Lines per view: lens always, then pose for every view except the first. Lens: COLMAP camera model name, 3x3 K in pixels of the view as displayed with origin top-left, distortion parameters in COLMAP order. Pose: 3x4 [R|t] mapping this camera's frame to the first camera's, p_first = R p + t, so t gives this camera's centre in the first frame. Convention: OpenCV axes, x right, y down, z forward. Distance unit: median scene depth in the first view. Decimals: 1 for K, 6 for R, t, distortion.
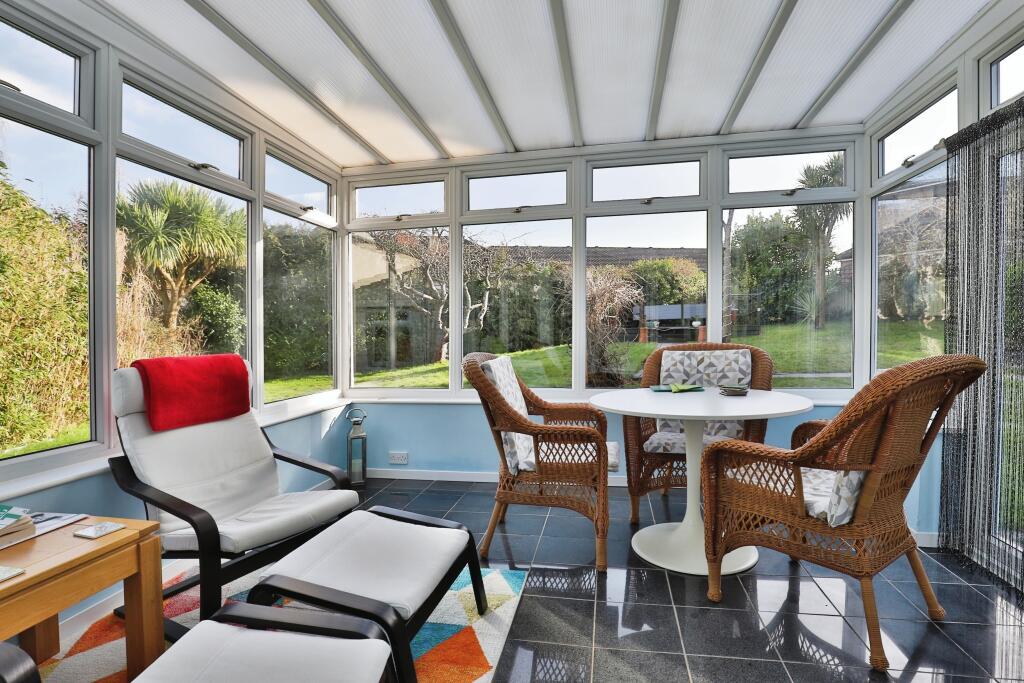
lens RADIAL K [[495.6, 0, 515.1], [0, 495.6, 353.3], [0, 0, 1]] dist [-0.027528, 0.000405]
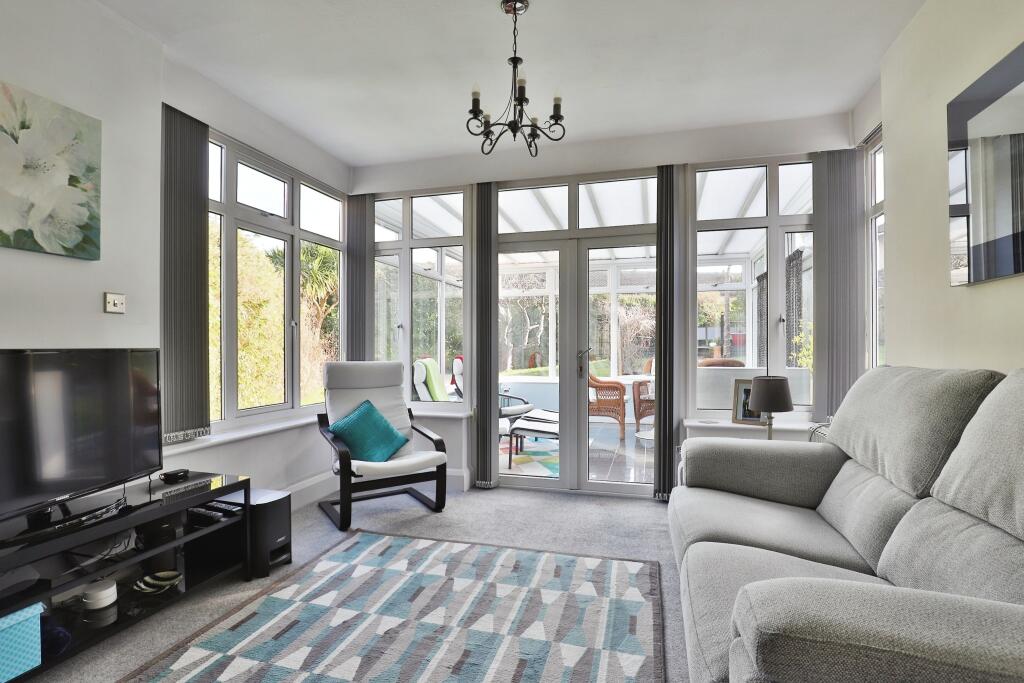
lens RADIAL K [[495.6, 0, 515.1], [0, 495.6, 353.3], [0, 0, 1]] dist [-0.027528, 0.000405]
pose [[0.996786, 0.018844, -0.077868, -0.039307], [-0.021345, 0.999278, -0.031418, 0.015153], [0.077220, 0.032979, 0.996468, -0.343160]]
